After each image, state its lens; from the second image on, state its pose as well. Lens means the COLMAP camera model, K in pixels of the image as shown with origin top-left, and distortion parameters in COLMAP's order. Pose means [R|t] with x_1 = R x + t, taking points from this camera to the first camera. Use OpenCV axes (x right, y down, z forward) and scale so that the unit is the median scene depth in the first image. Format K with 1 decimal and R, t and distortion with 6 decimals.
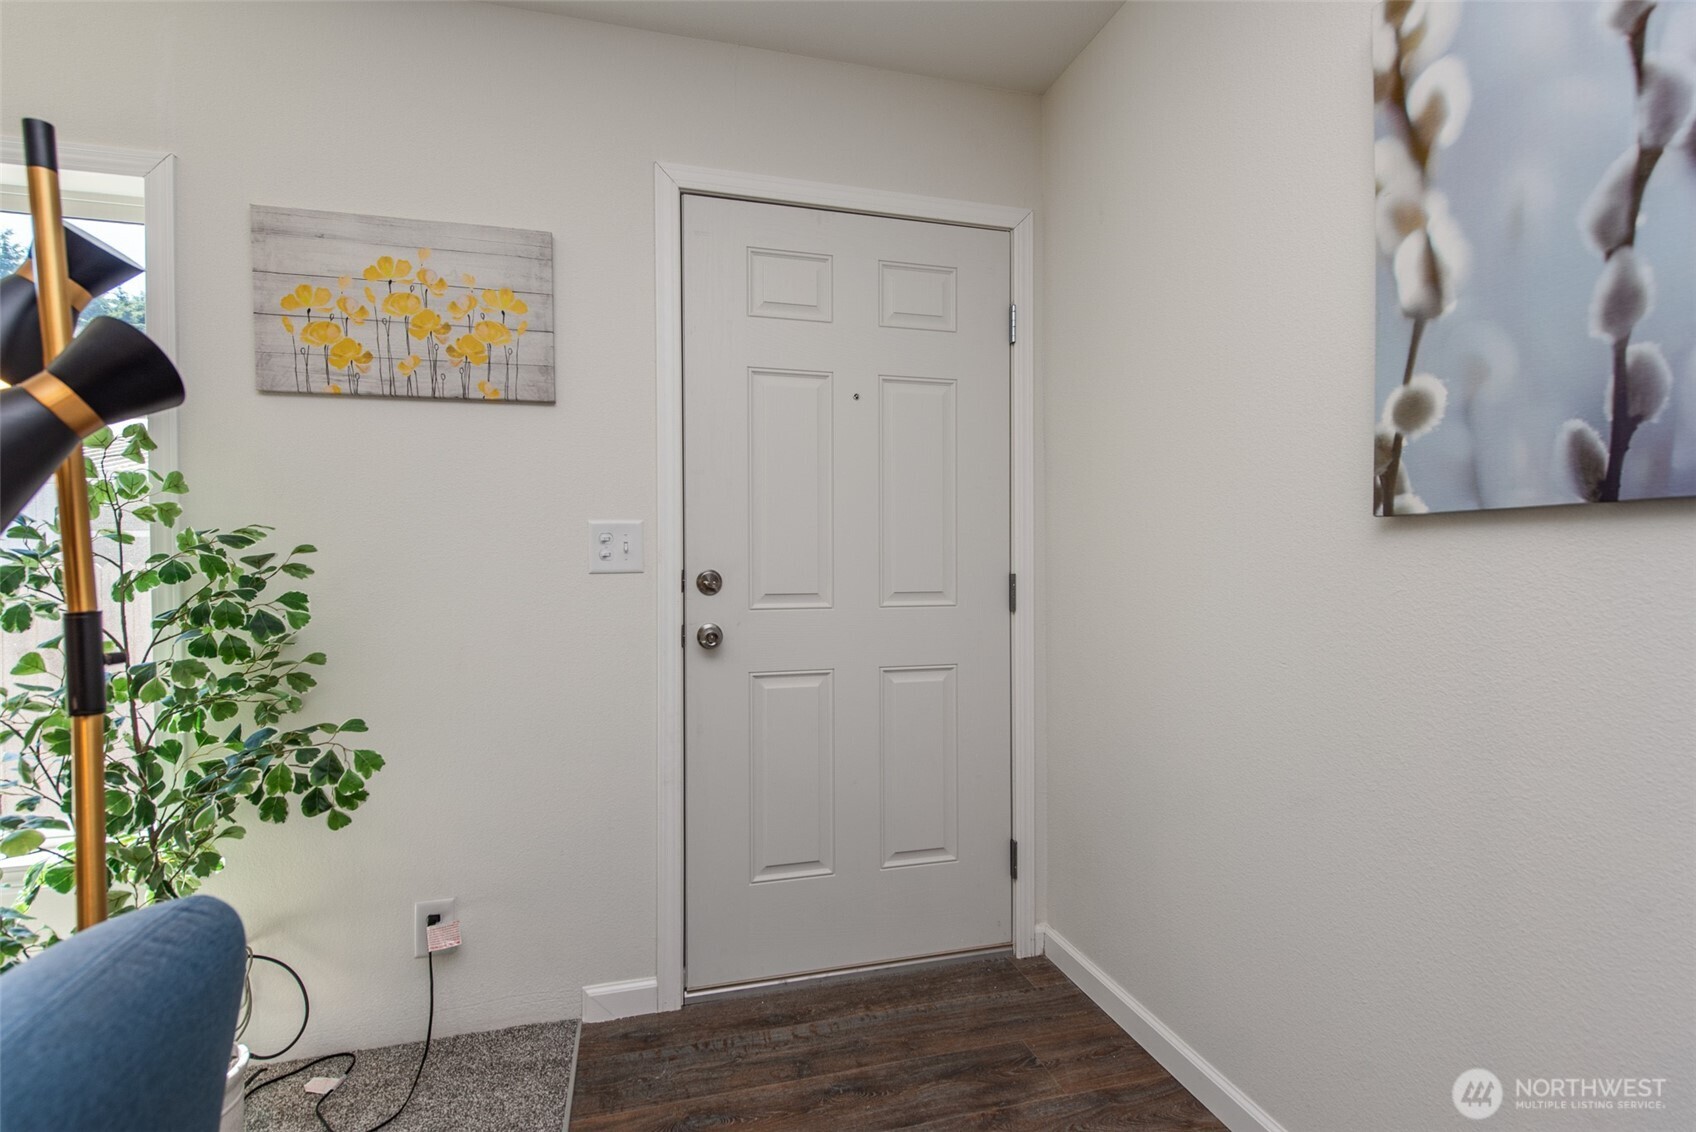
lens RADIAL K [[774.7, 0, 863.7], [0, 774.7, 568.4], [0, 0, 1]] dist [-0.003827, -0.001849]
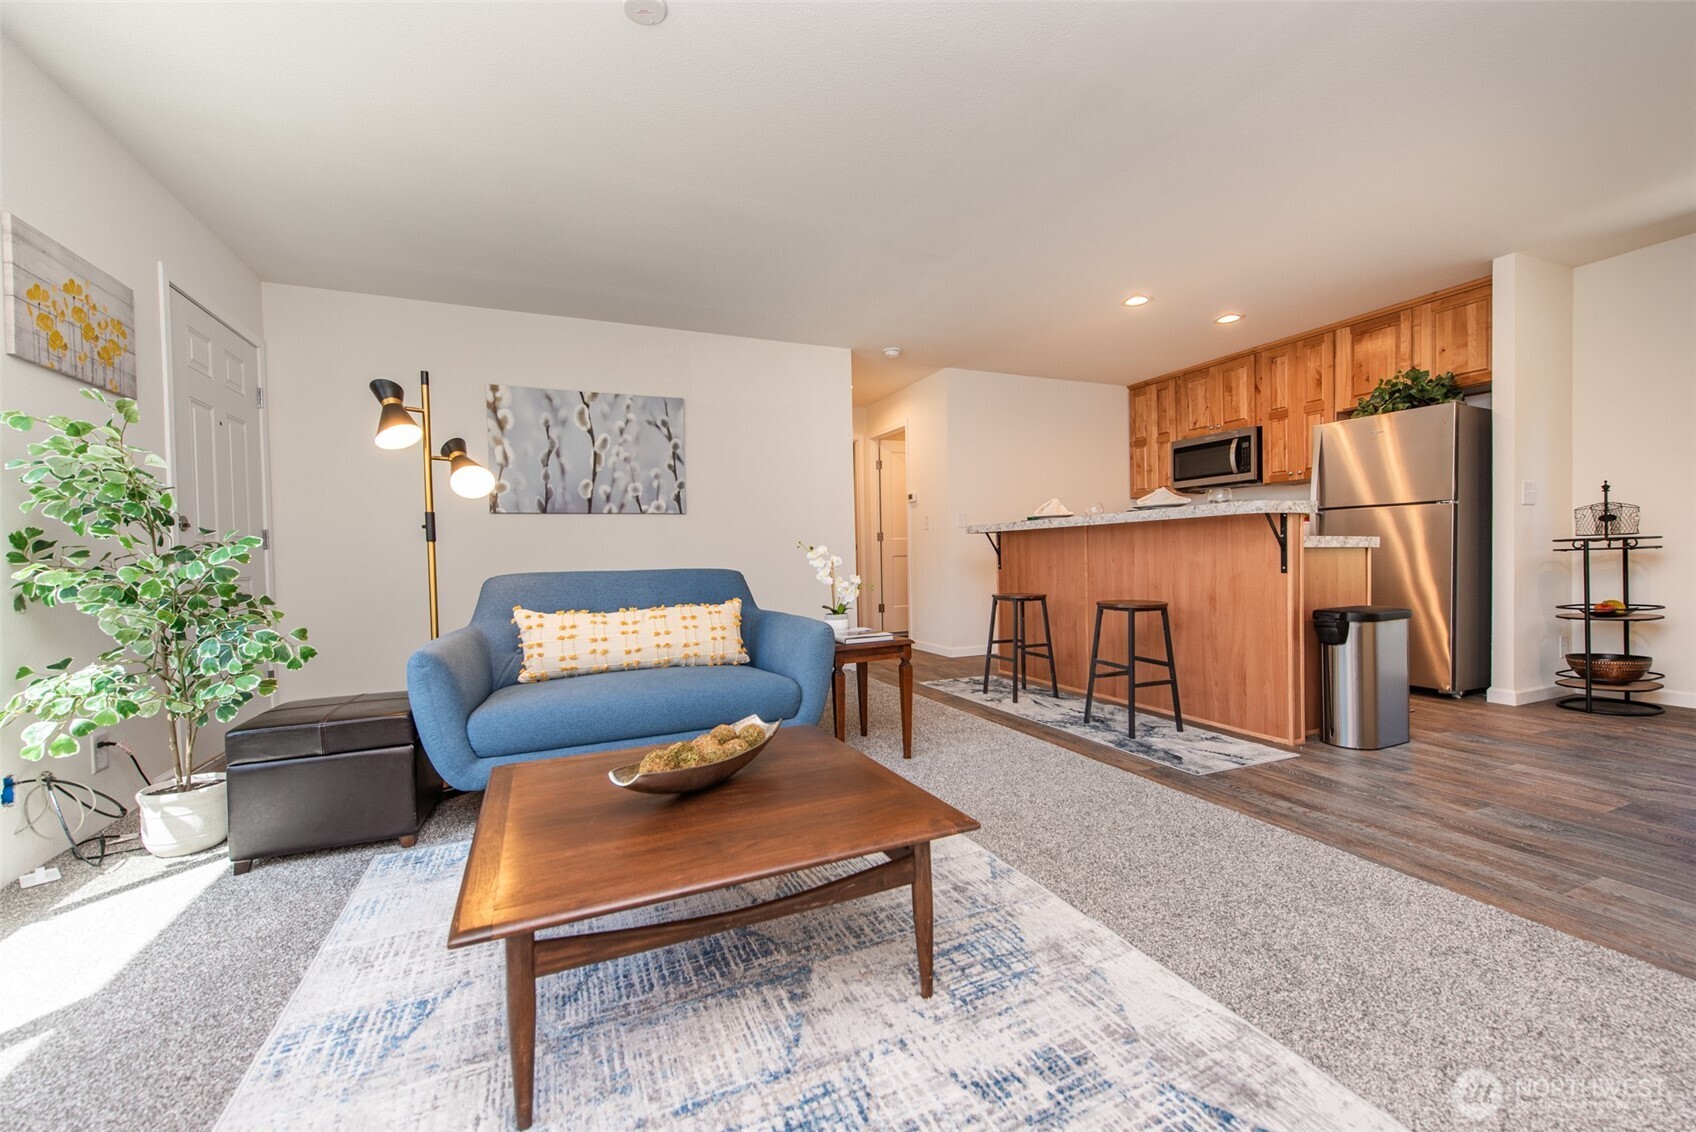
lens RADIAL K [[666.7, 0, 844.7], [0, 666.7, 569.6], [0, 0, 1]] dist [0.014085, -0.004216]
pose [[-0.142963, -0.013576, 0.989635, -2.115881], [0.035421, 0.999195, 0.018824, 0.157884], [-0.989094, 0.037745, -0.142367, -0.205426]]
